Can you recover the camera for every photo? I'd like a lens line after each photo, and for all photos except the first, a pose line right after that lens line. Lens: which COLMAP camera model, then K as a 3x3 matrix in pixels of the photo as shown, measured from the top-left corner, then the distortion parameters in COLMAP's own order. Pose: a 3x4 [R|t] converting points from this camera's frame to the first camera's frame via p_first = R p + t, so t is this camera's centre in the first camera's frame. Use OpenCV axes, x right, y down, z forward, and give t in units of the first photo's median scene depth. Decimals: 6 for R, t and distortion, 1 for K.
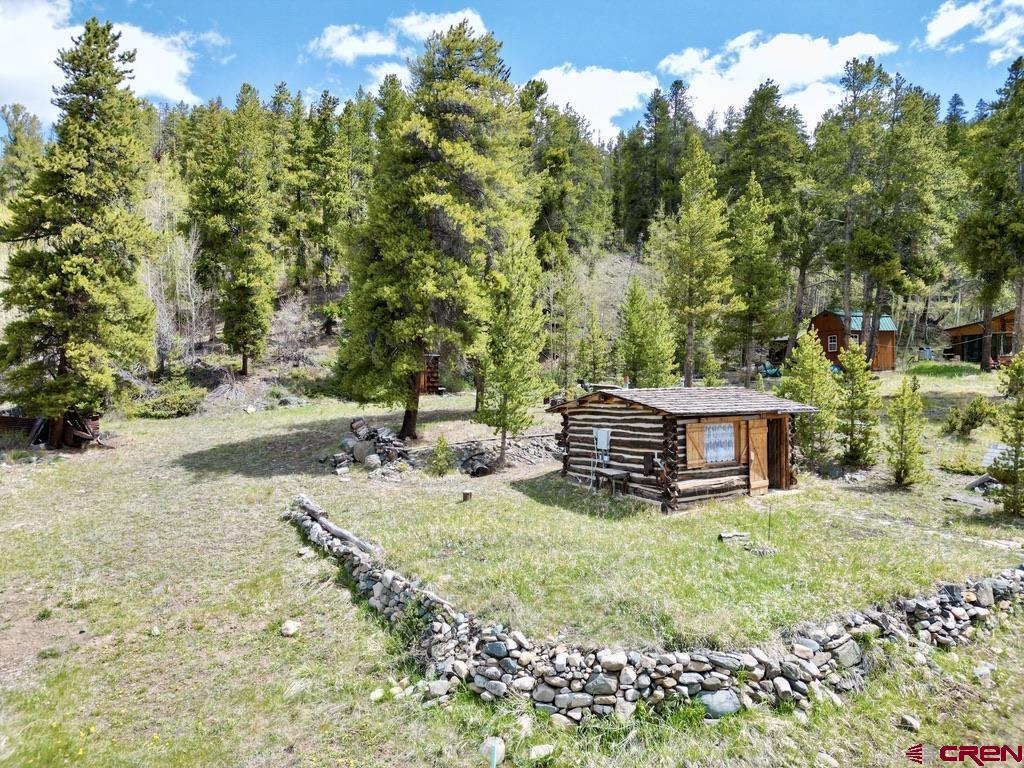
lens RADIAL K [[714.6, 0, 507.9], [0, 714.6, 378.7], [0, 0, 1]] dist [0.078652, -0.069534]
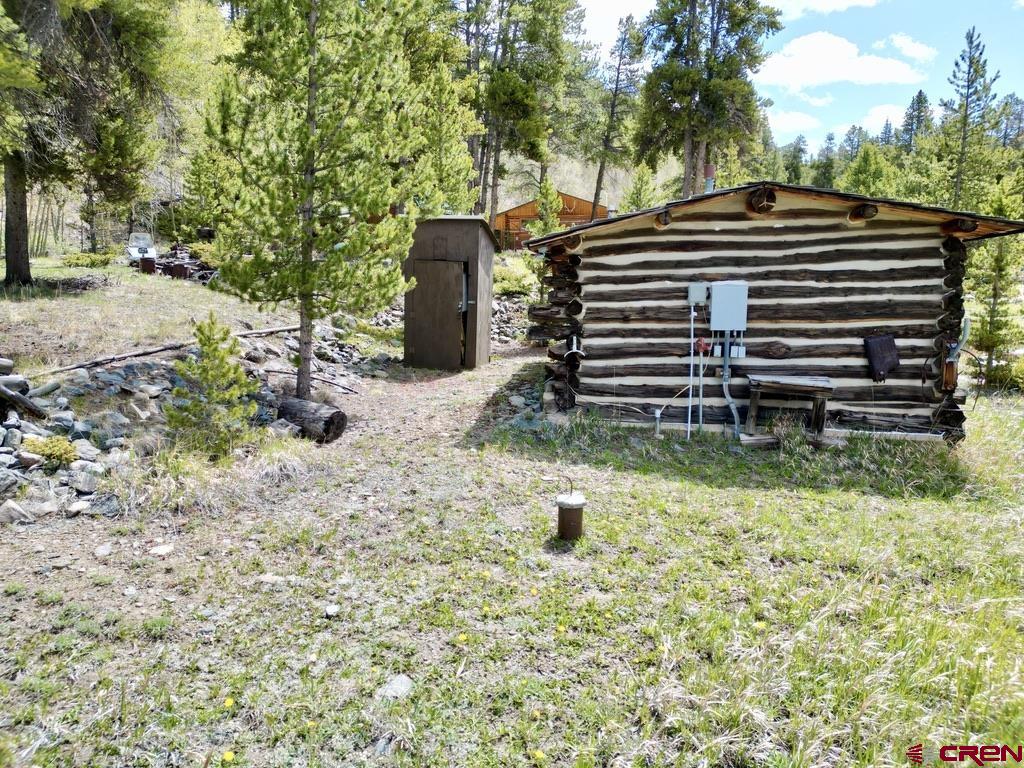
lens RADIAL K [[714.6, 0, 511.9], [0, 714.6, 380.4], [0, 0, 1]] dist [0.078652, -0.069534]
pose [[0.650171, -0.086610, 0.754836, -0.261457], [-0.006276, 0.992836, 0.119323, 0.076248], [-0.759762, -0.082317, 0.644969, 0.805785]]
